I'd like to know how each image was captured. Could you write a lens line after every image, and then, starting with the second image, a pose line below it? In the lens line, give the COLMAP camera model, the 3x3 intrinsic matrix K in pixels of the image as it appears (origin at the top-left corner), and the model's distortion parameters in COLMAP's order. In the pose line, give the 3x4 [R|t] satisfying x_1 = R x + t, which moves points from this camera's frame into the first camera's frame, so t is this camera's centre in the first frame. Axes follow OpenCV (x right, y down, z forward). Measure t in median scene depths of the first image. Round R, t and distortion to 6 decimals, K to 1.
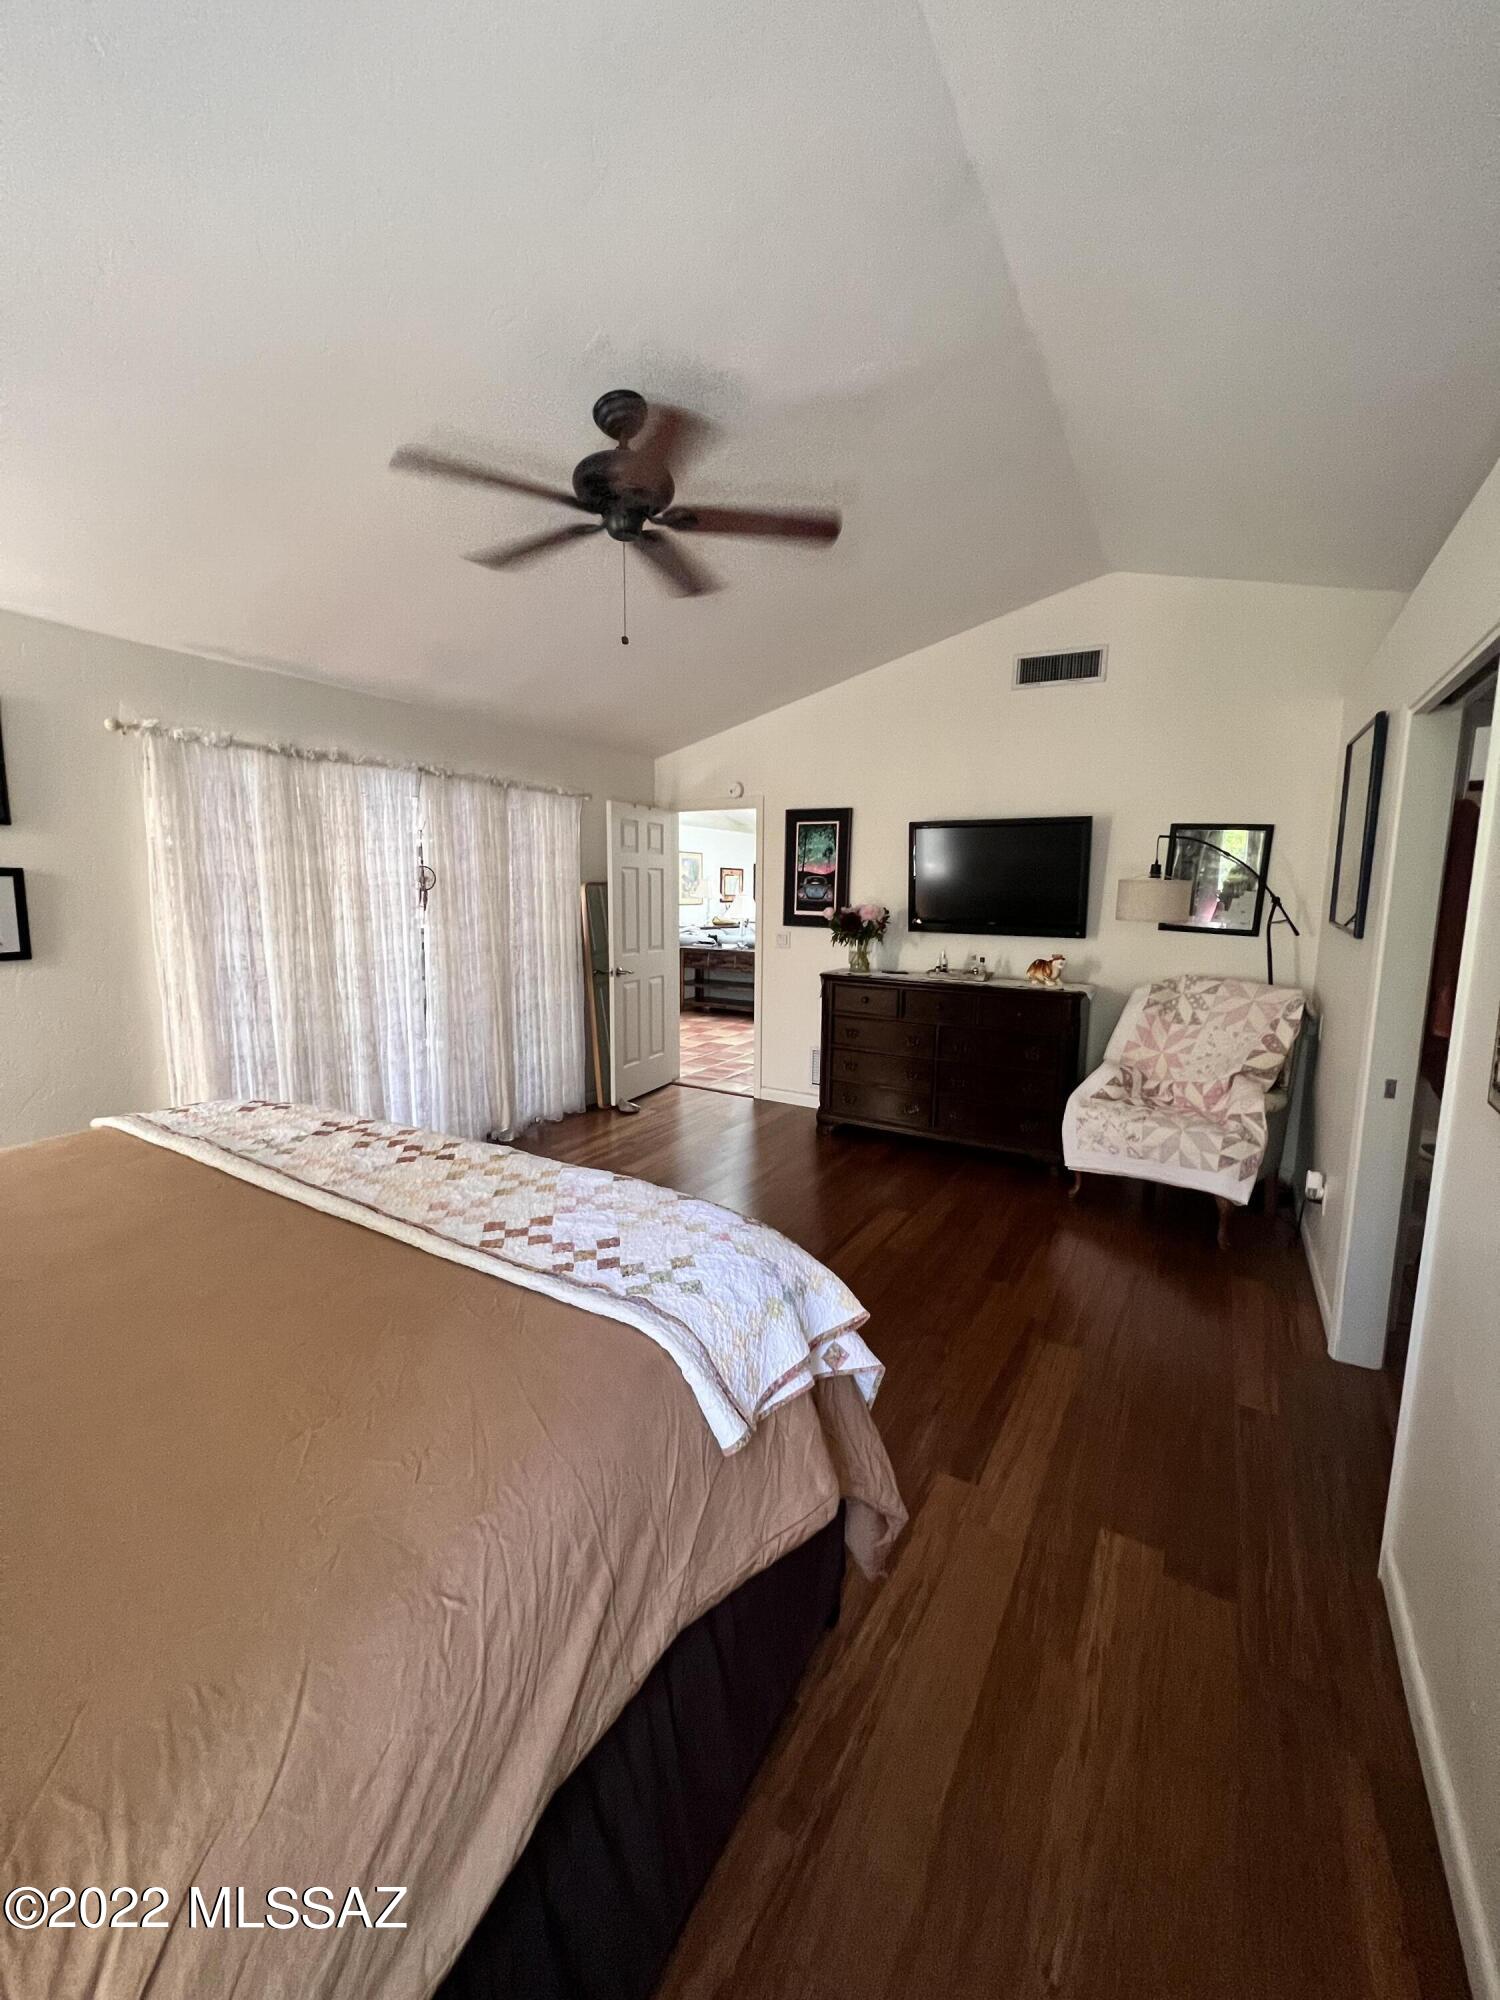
lens RADIAL K [[799.7, 0, 743.4], [0, 799.7, 999.8], [0, 0, 1]] dist [0.000025, -0.000084]
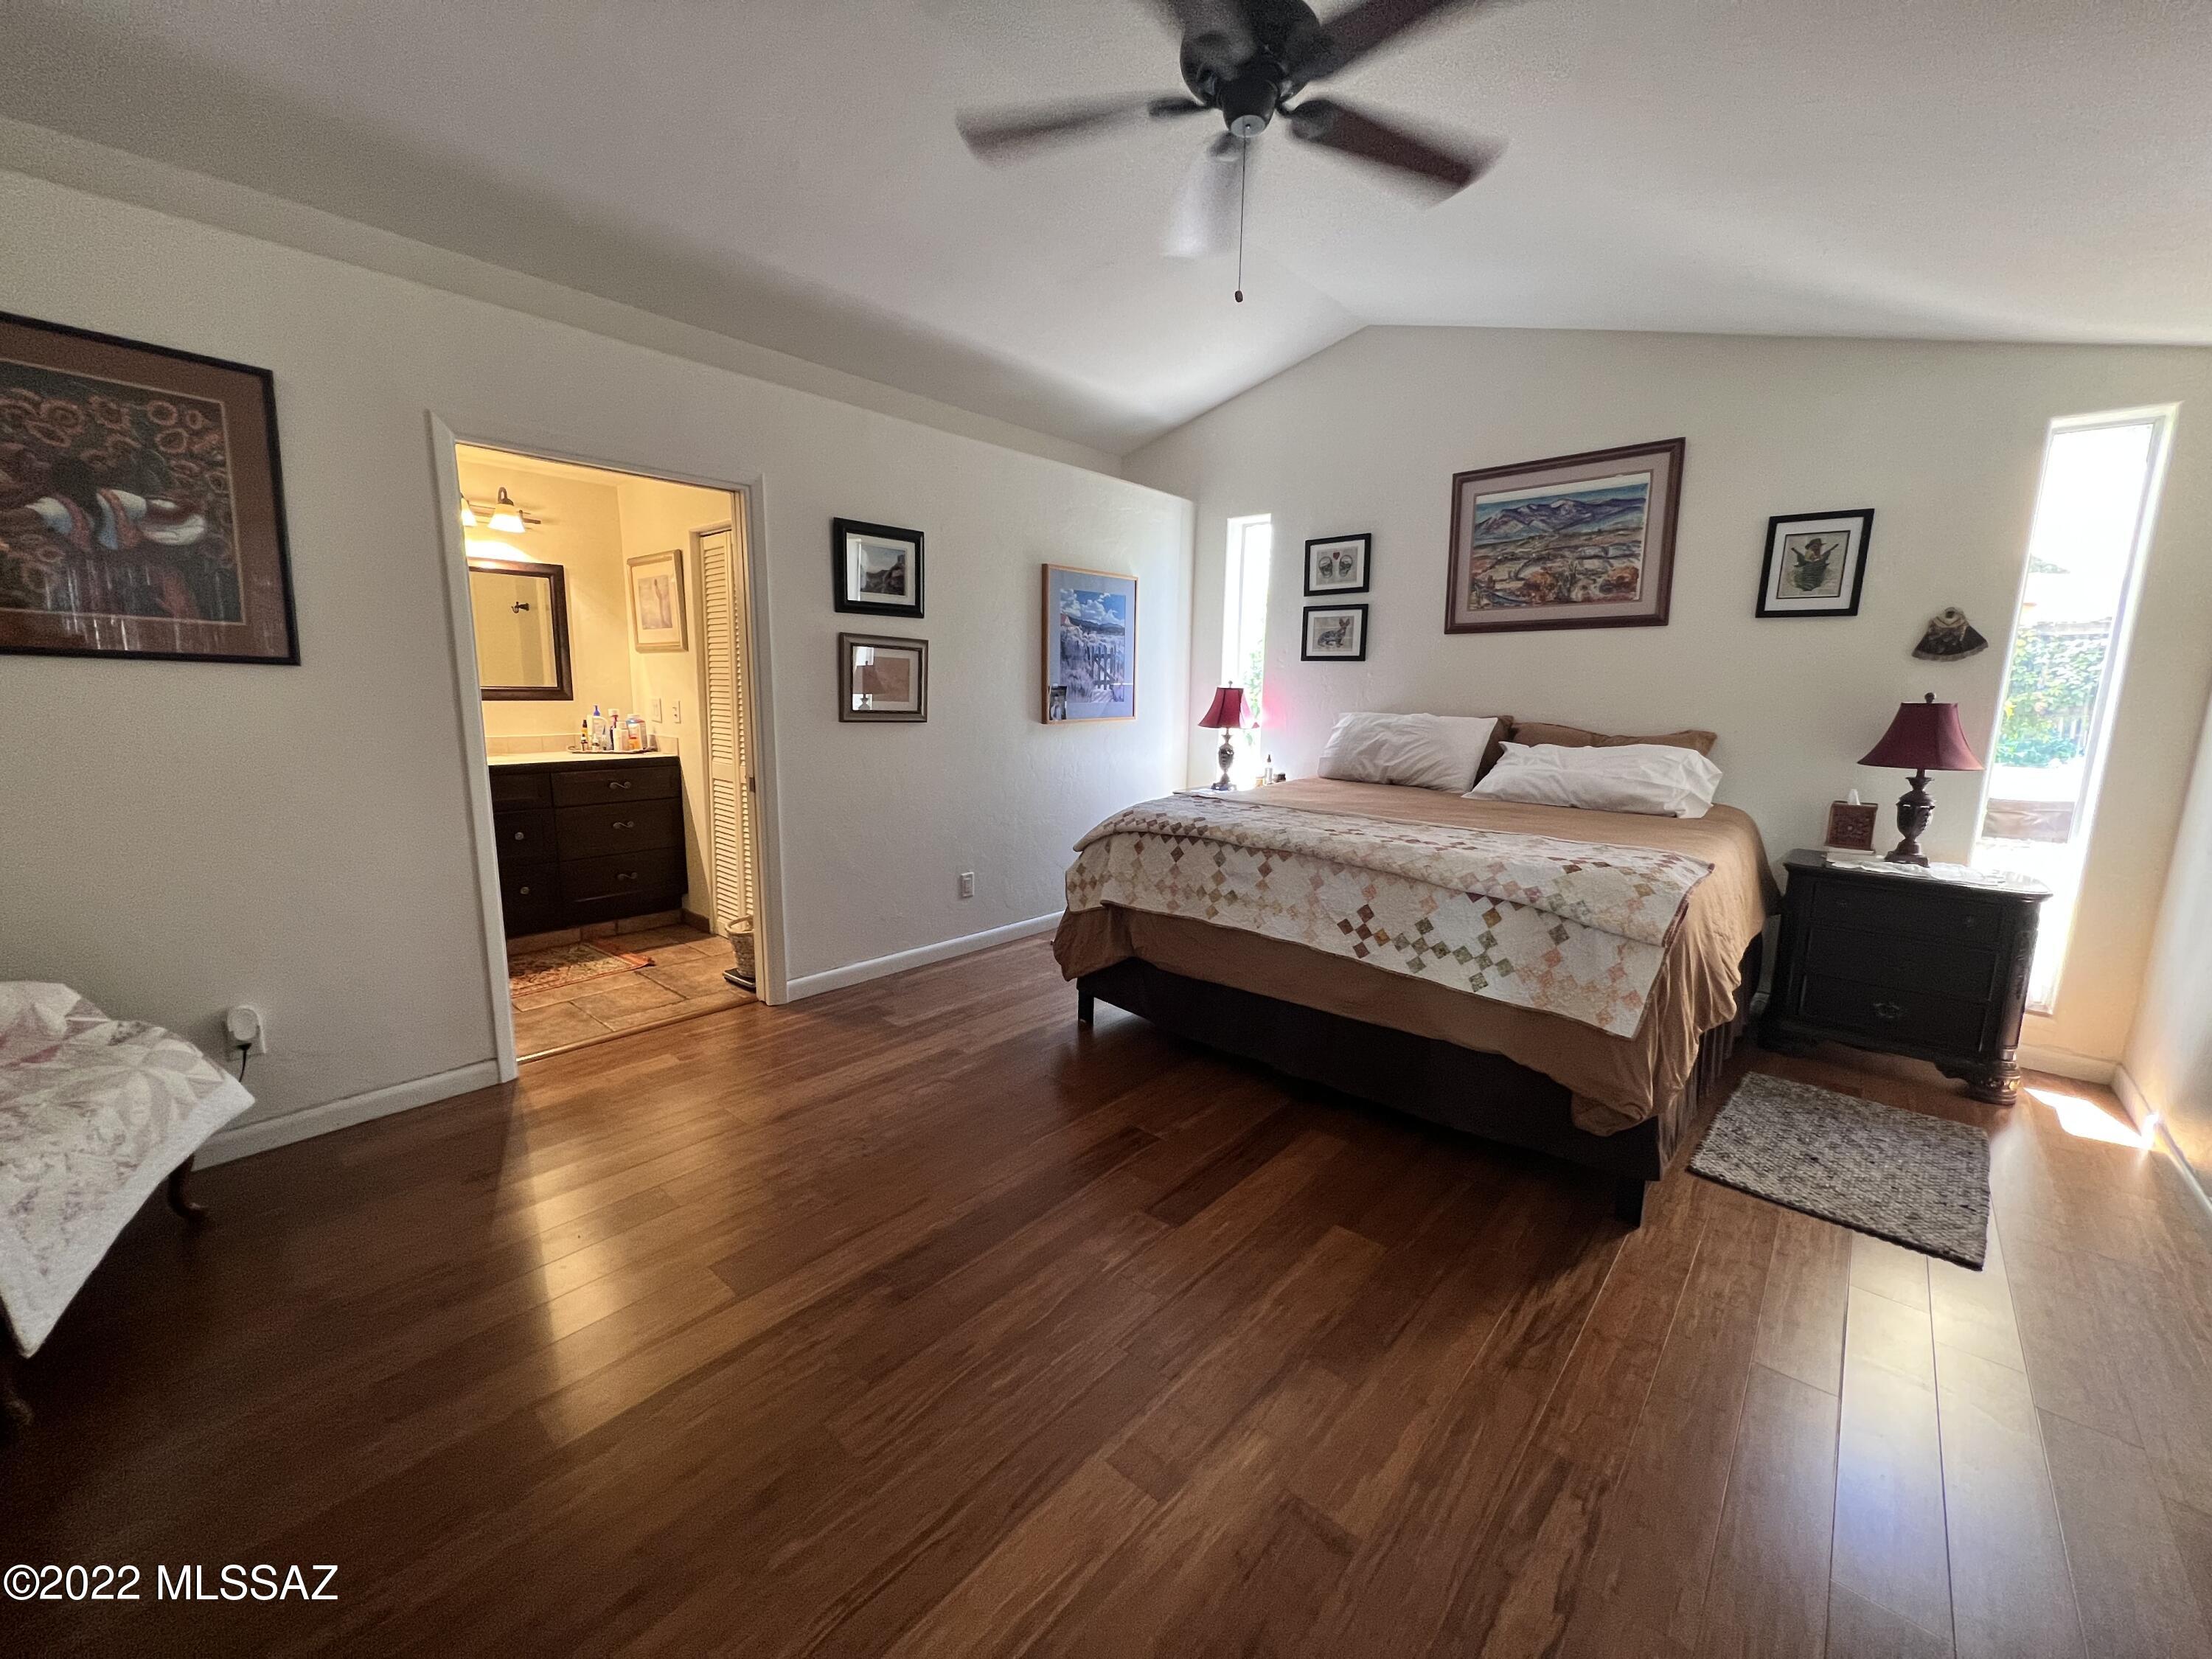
lens RADIAL K [[884.5, 0, 1099.2], [0, 884.5, 830.6], [0, 0, 1]] dist [0.000025, -0.000084]
pose [[-0.983265, -0.051792, 0.174664, -0.132257], [0.003949, 0.952455, 0.304653, -0.144868], [-0.182138, 0.300244, -0.936311, 1.357776]]
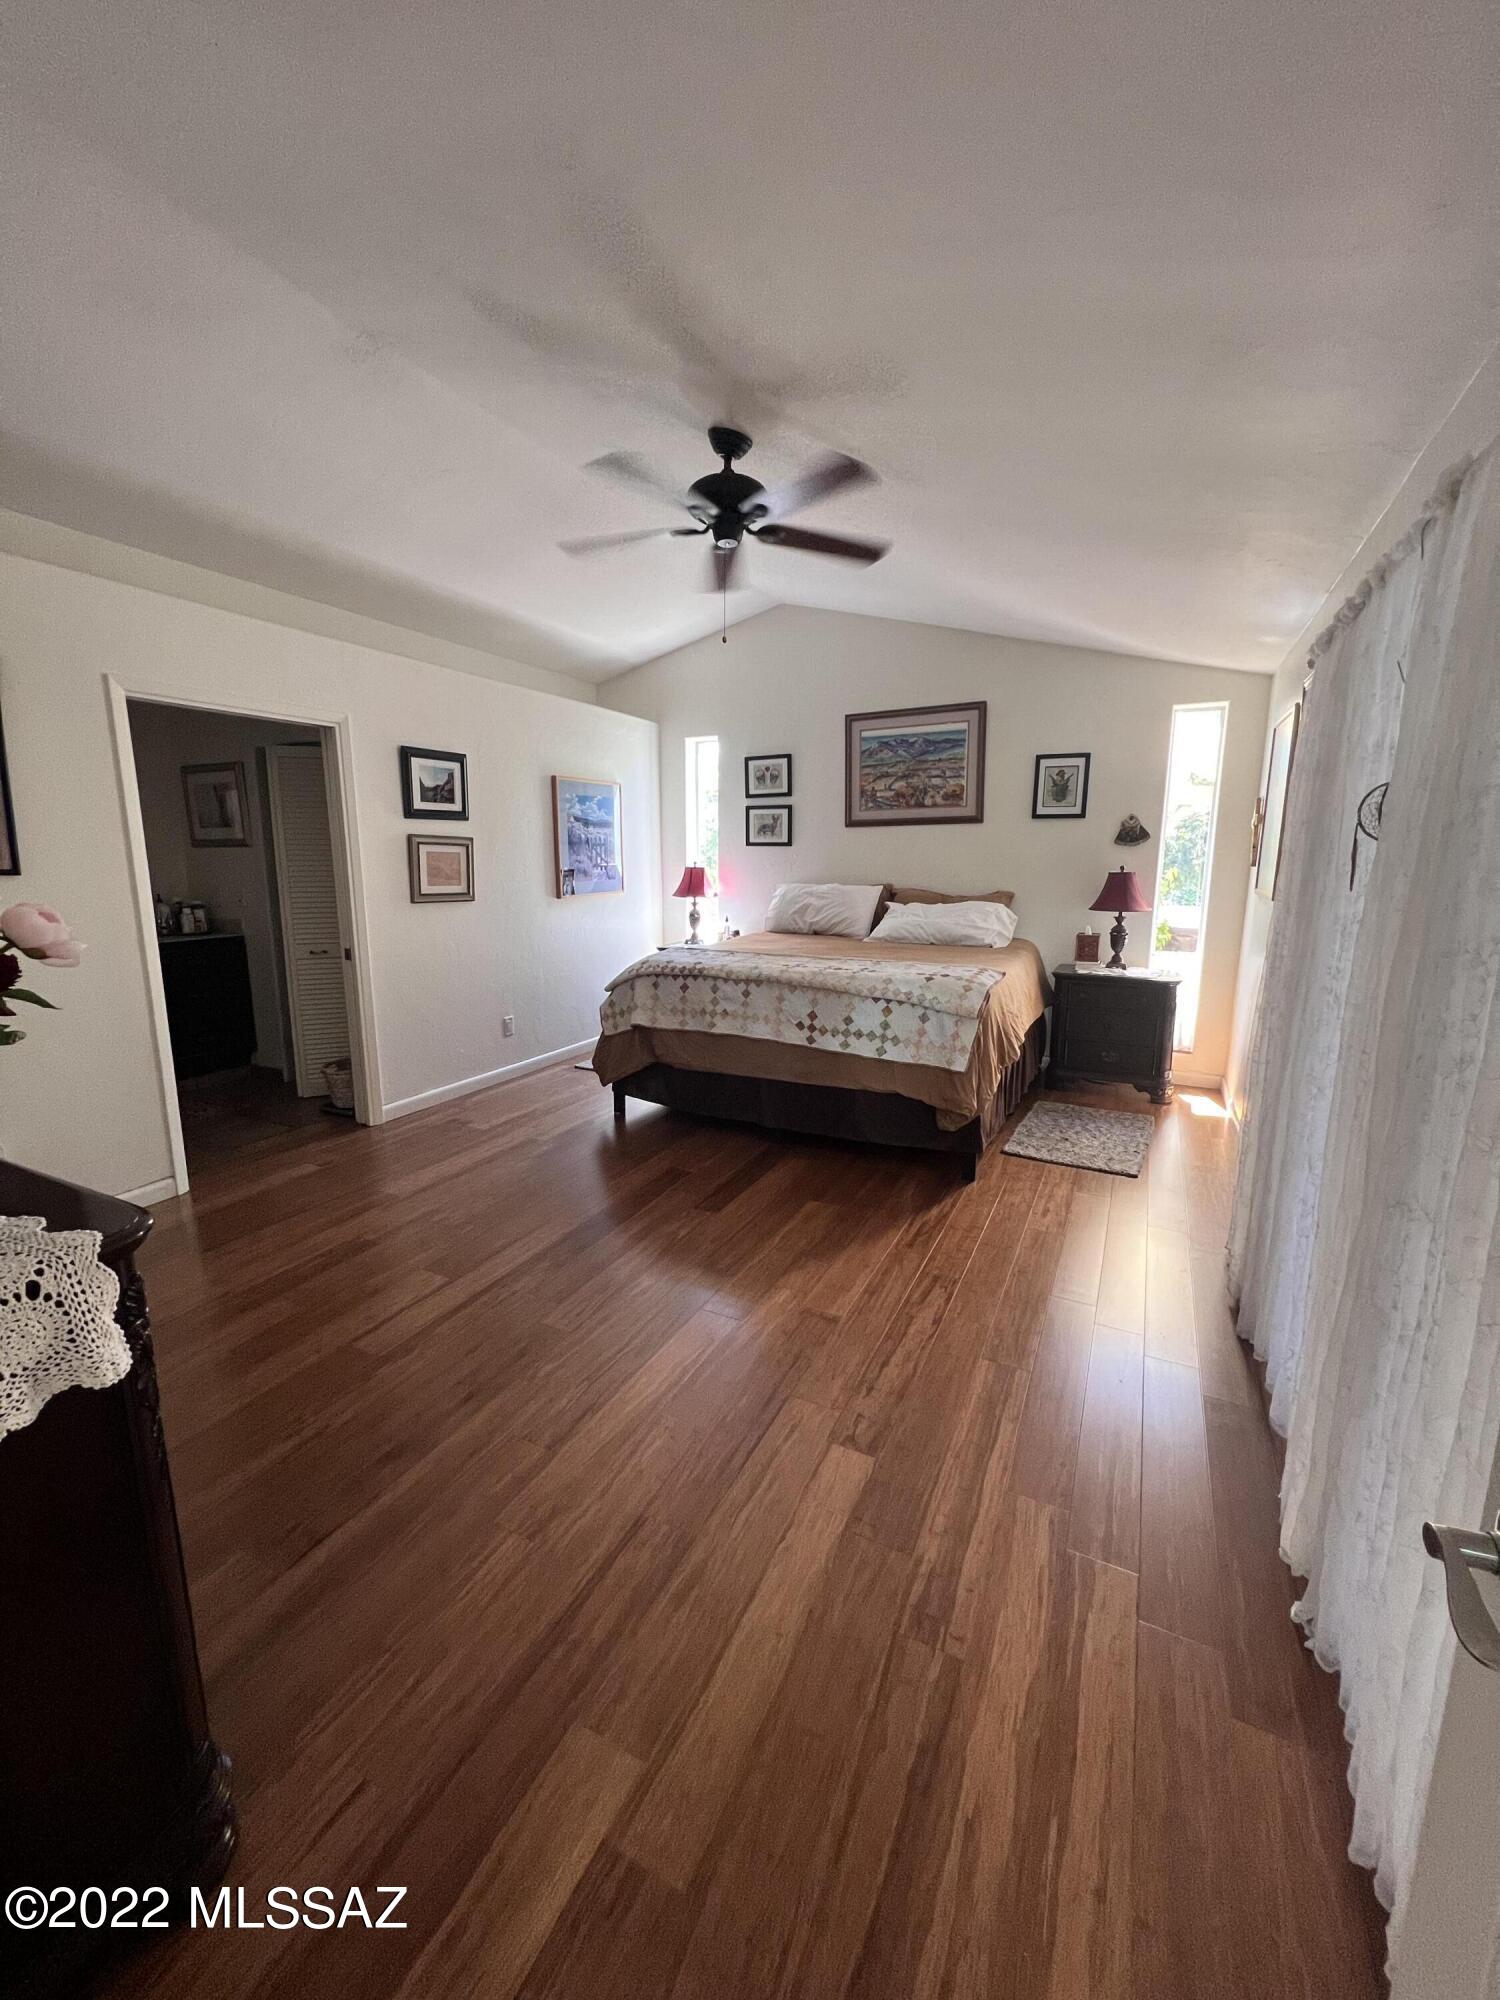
lens RADIAL K [[799.7, 0, 740.4], [0, 799.7, 997.6], [0, 0, 1]] dist [0.000025, -0.000084]
pose [[-0.997752, 0.005799, -0.066758, -0.059468], [-0.015779, 0.947902, 0.318171, -0.210380], [0.065125, 0.318509, -0.945680, 1.632360]]
